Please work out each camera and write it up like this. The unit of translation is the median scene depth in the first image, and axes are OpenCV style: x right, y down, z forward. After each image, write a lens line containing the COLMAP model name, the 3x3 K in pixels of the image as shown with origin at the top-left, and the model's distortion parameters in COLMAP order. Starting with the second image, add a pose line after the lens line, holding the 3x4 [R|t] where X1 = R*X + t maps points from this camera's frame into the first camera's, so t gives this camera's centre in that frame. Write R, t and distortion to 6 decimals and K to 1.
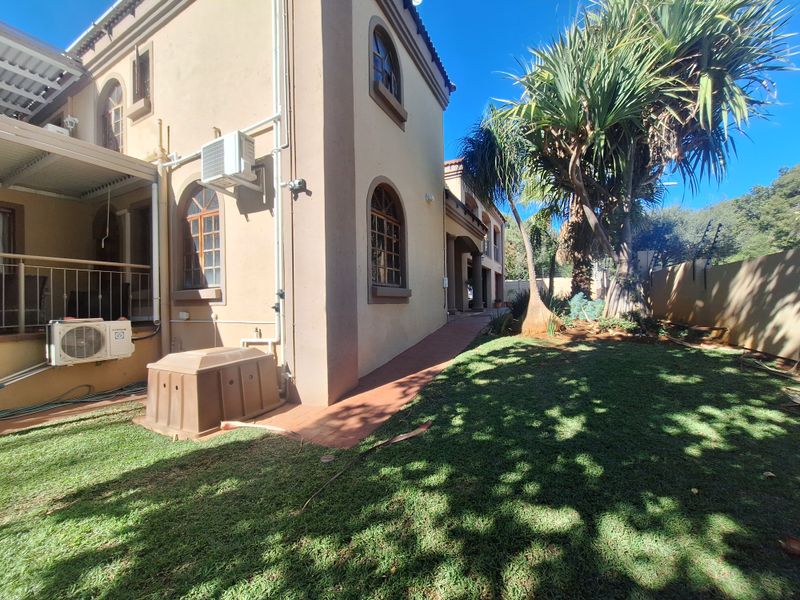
lens RADIAL K [[312.5, 0, 398.5], [0, 312.5, 299.7], [0, 0, 1]] dist [-0.001760, -0.000004]
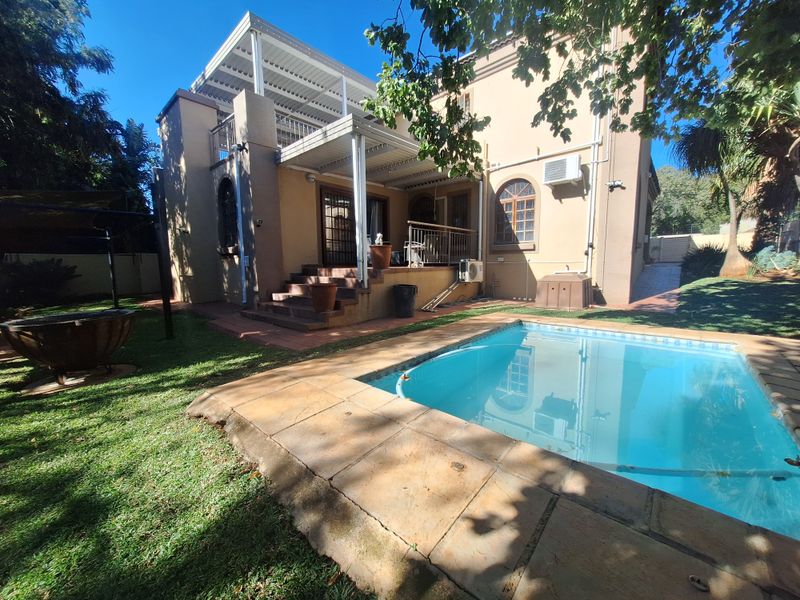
lens RADIAL K [[312.5, 0, 400.9], [0, 312.5, 298.8], [0, 0, 1]] dist [-0.001760, -0.000004]
pose [[0.969656, 0.030518, -0.242560, -0.819690], [-0.000548, 0.992447, 0.122676, 0.055544], [0.244471, -0.118821, 0.962349, -0.859286]]
